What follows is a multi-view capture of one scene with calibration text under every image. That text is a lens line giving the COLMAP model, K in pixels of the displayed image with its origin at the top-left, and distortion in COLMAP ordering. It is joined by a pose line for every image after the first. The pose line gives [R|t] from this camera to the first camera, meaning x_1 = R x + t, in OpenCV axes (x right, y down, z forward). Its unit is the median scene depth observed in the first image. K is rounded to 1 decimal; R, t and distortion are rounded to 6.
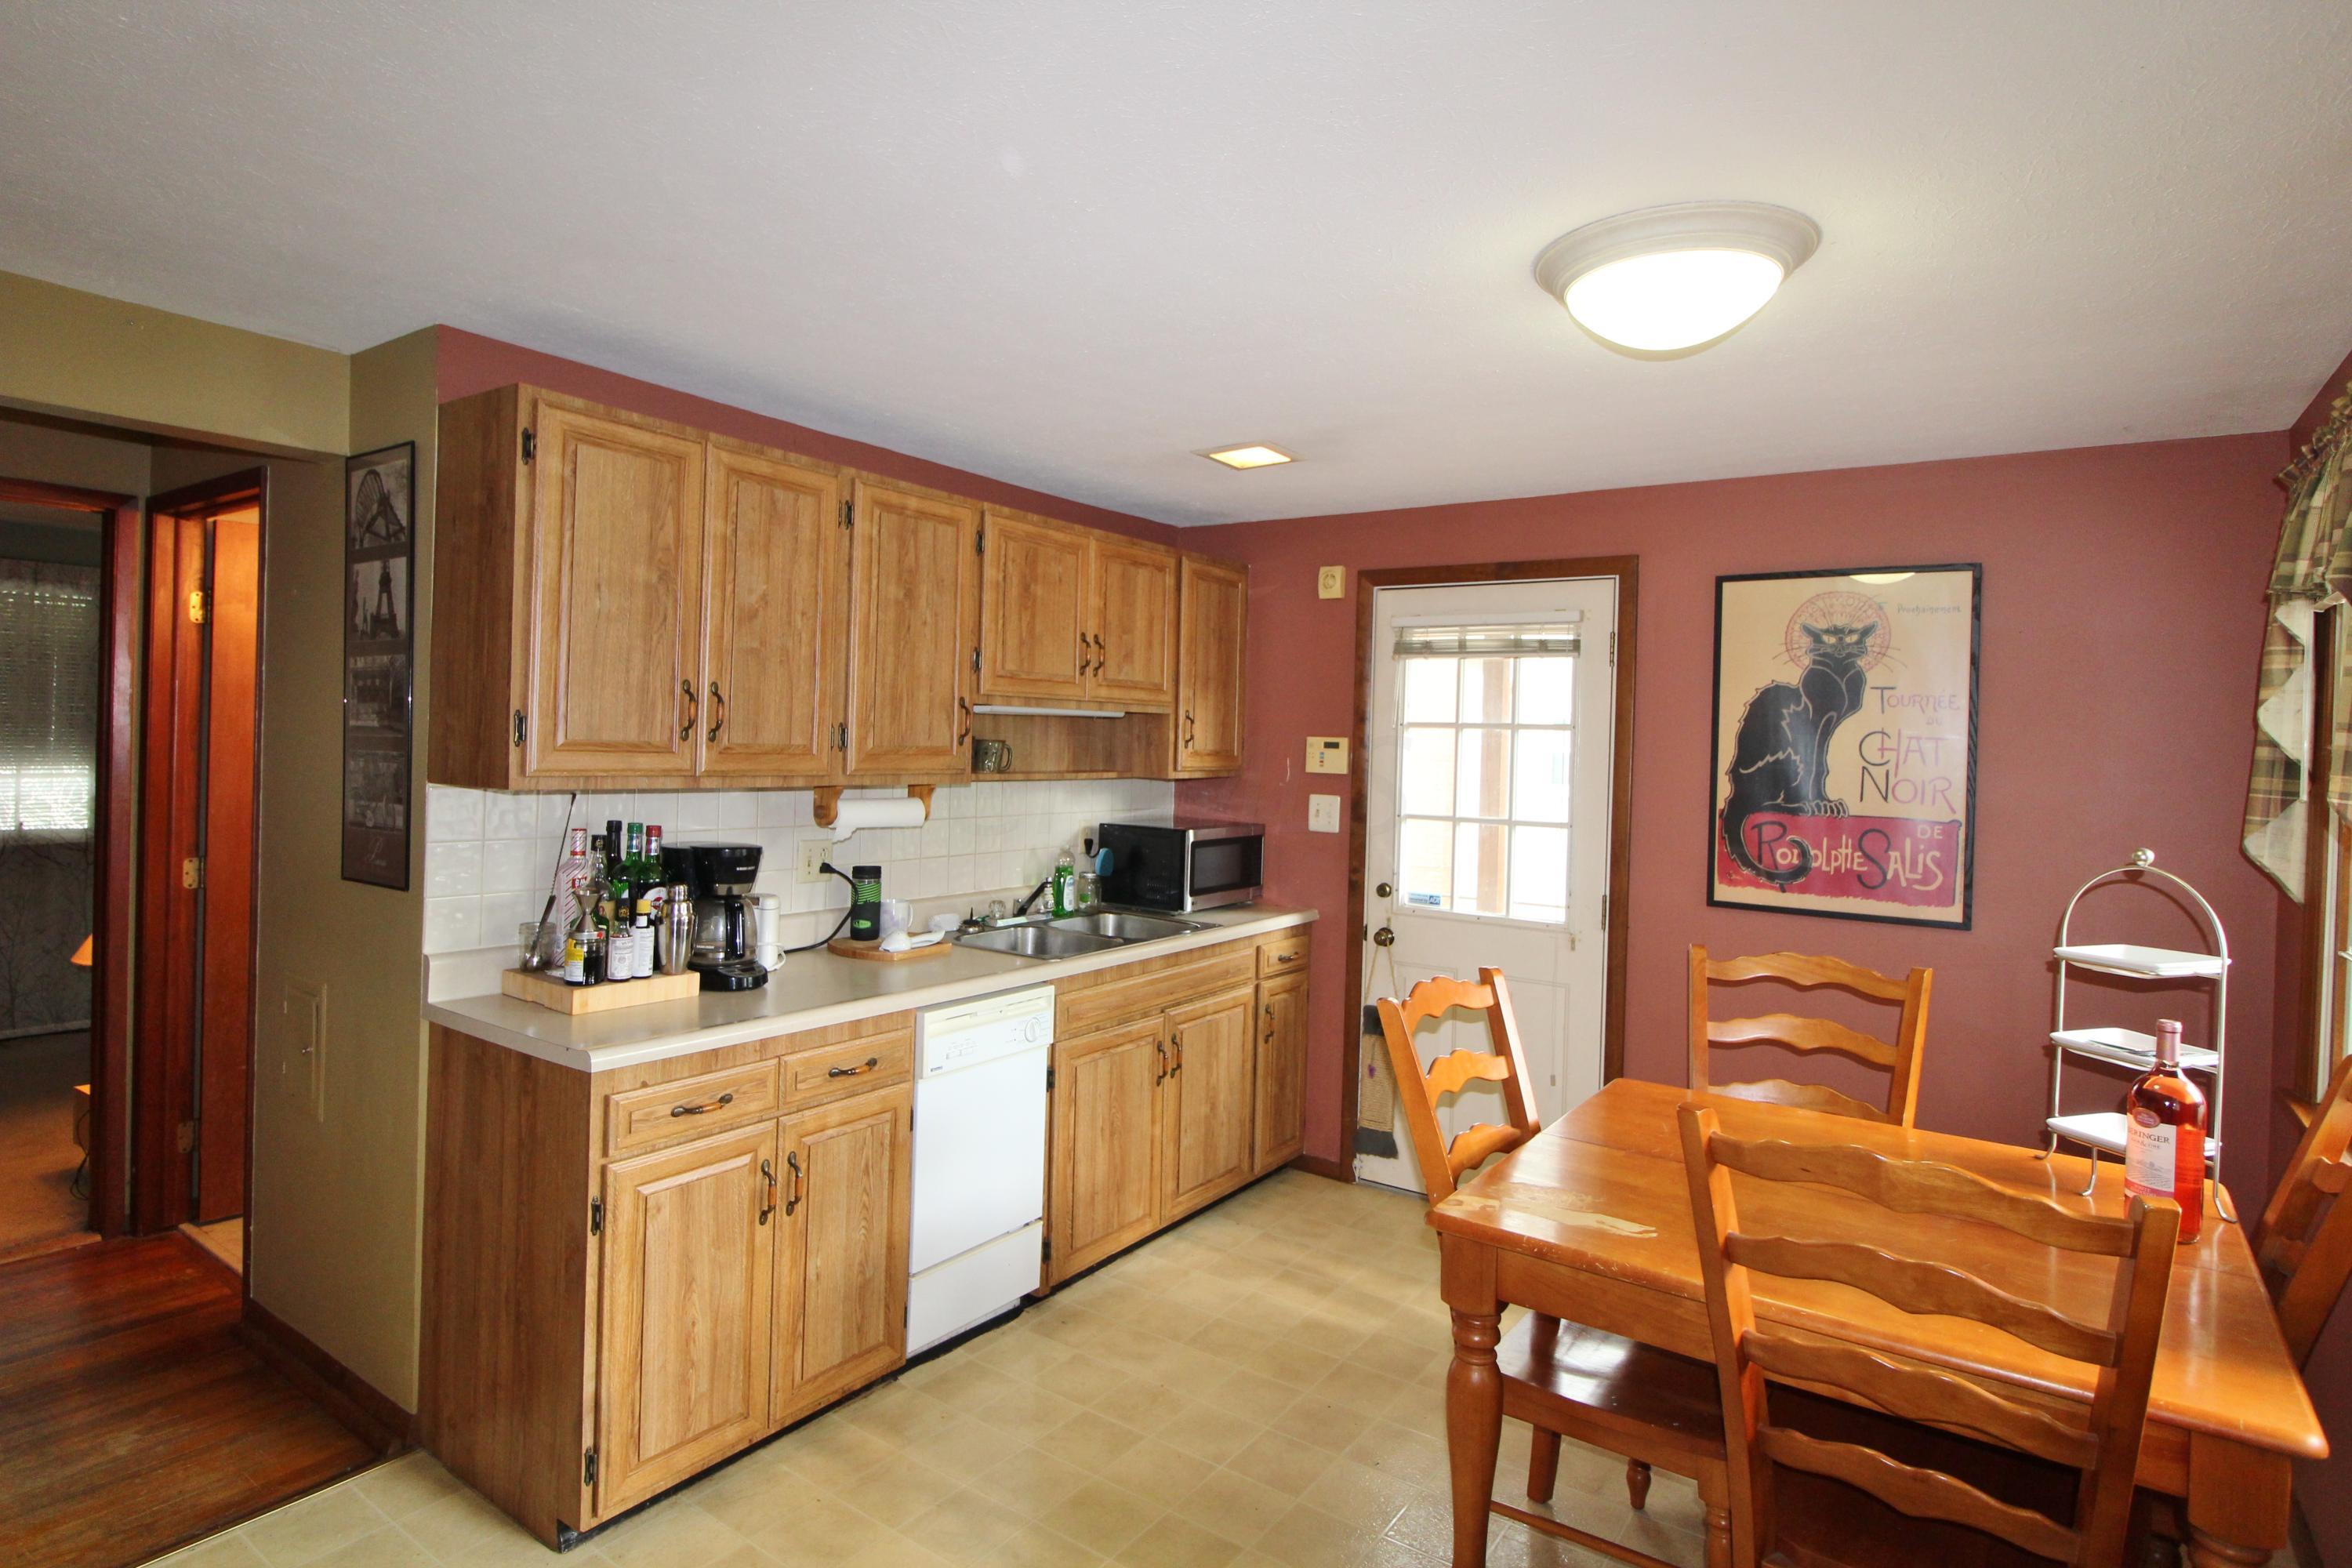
lens RADIAL K [[1223.1, 0, 1177.4], [0, 1223.1, 776.1], [0, 0, 1]] dist [-0.002462, -0.000246]
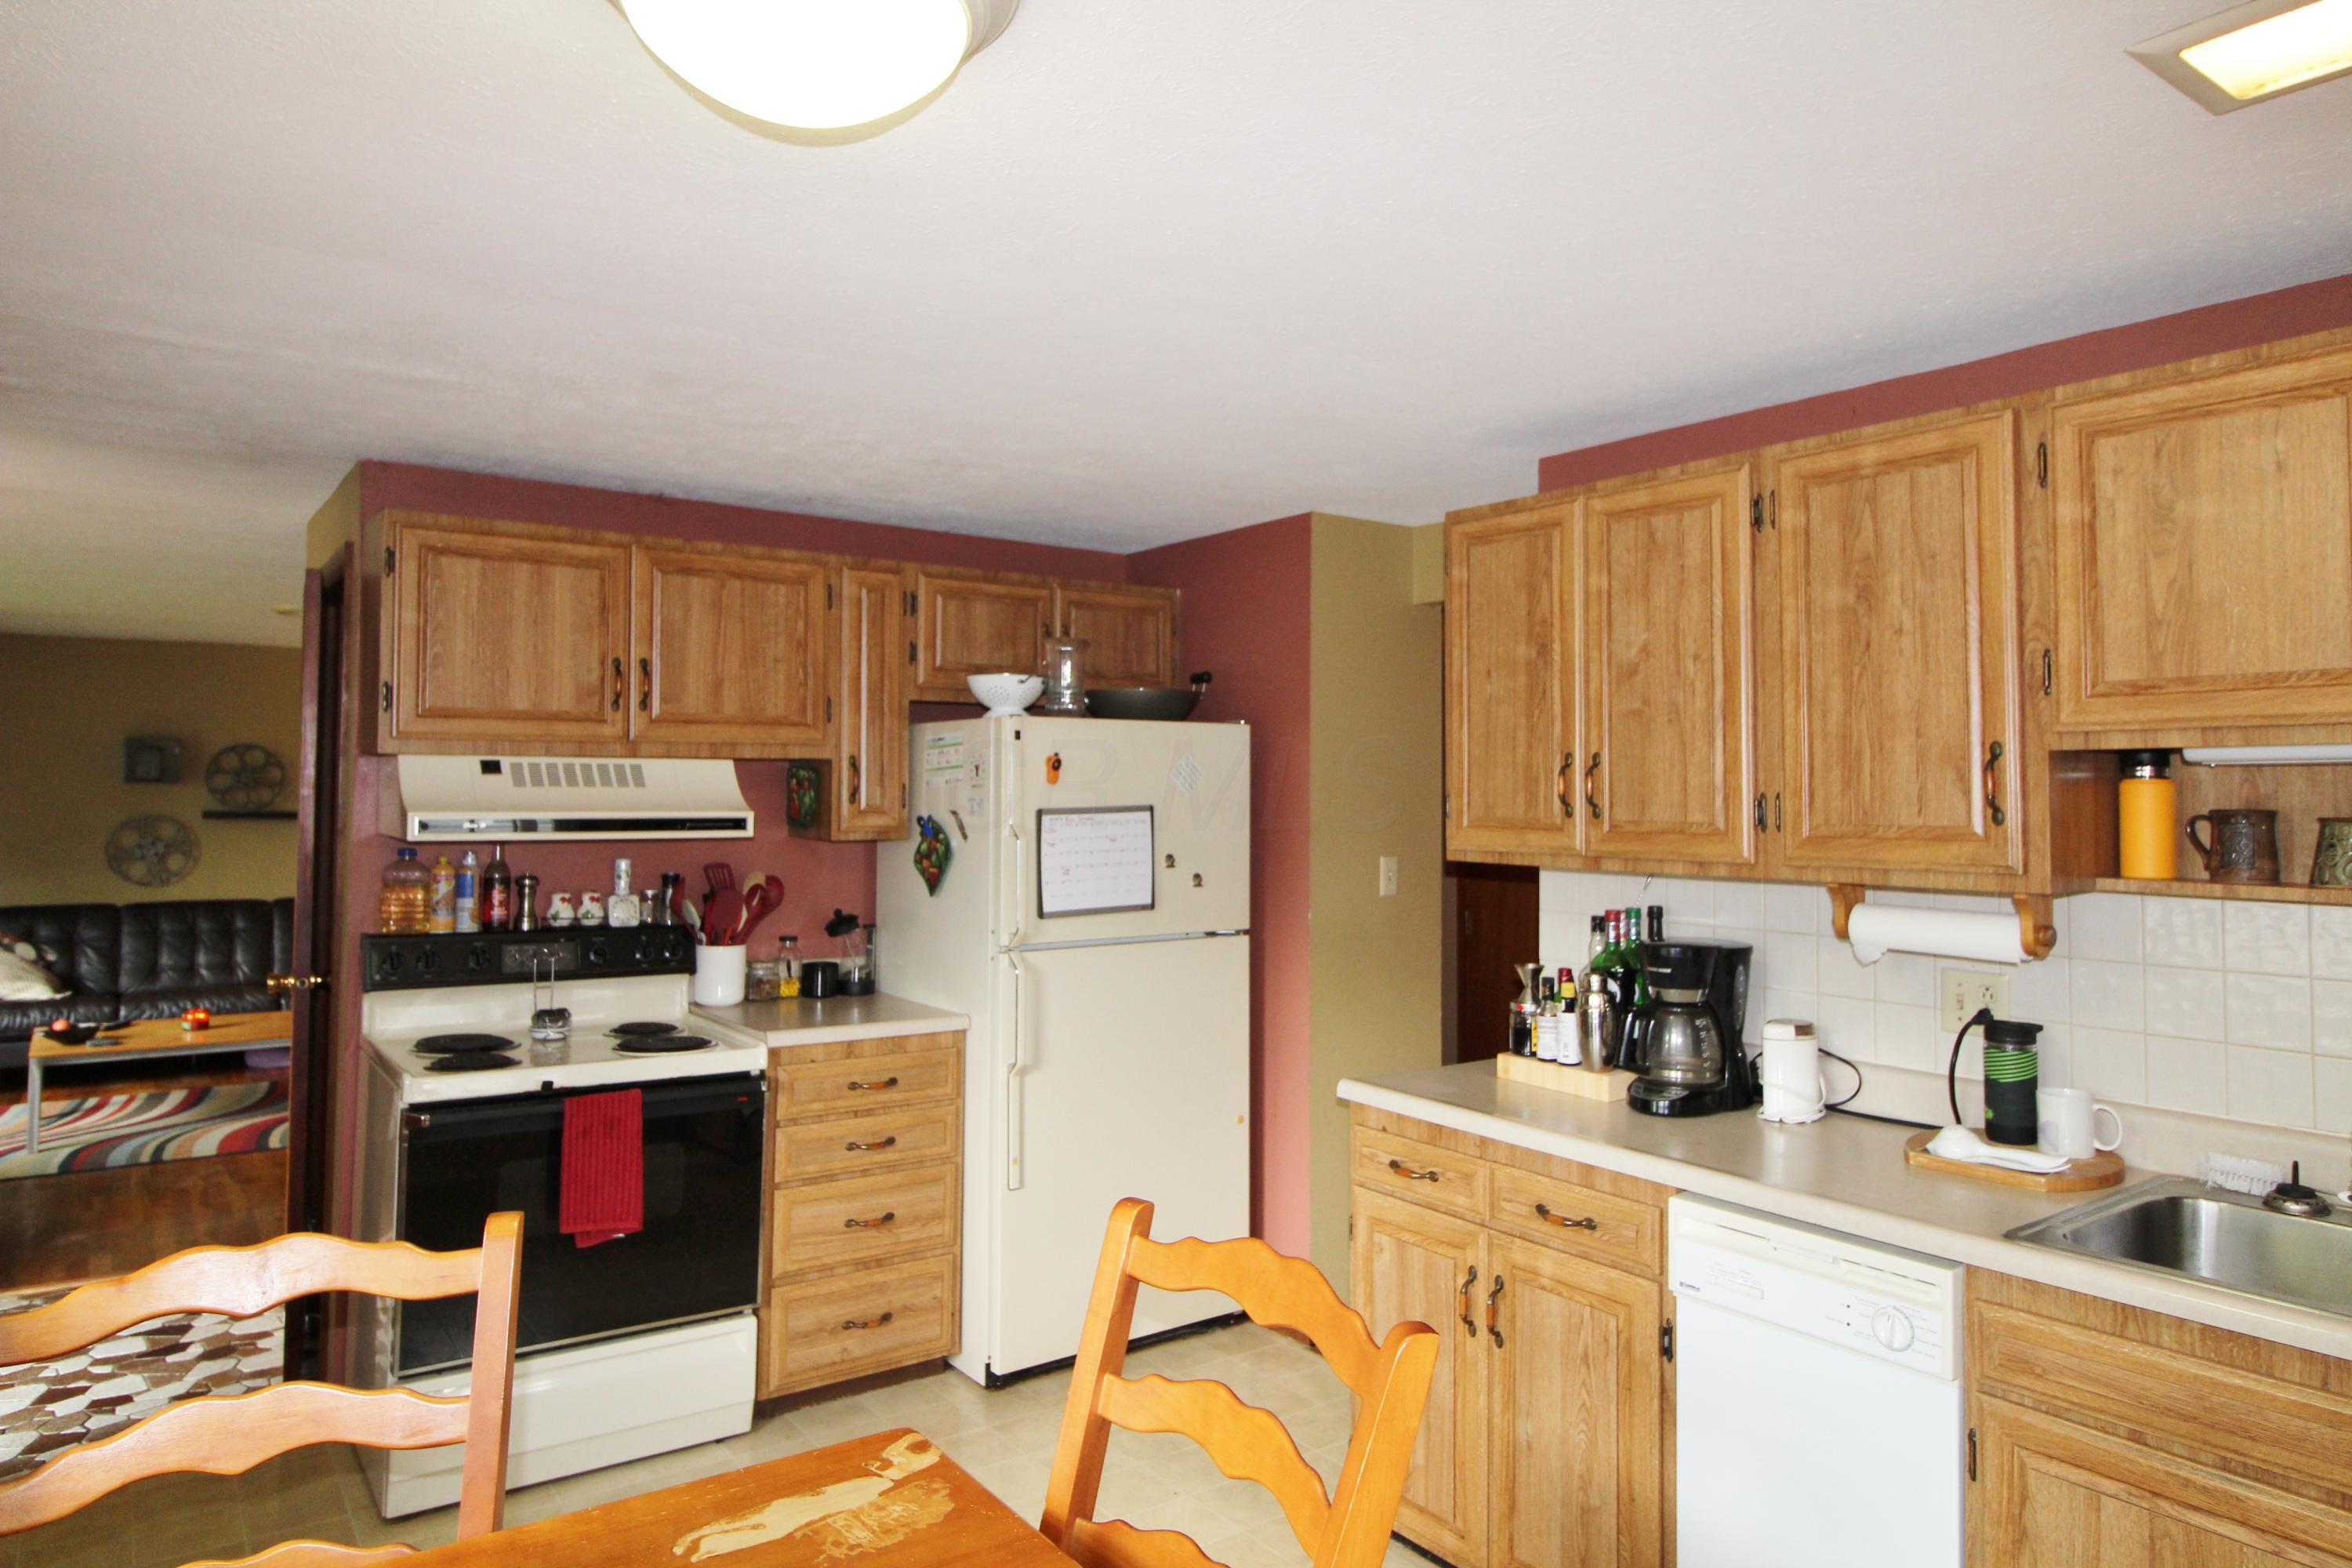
lens RADIAL K [[1478.8, 0, 1177.3], [0, 1478.8, 777.0], [0, 0, 1]] dist [-0.004270, -0.000197]
pose [[-0.327634, -0.041495, -0.943893, 0.715856], [-0.040677, 0.998728, -0.029786, -0.013037], [0.943929, 0.028636, -0.328905, 1.011808]]
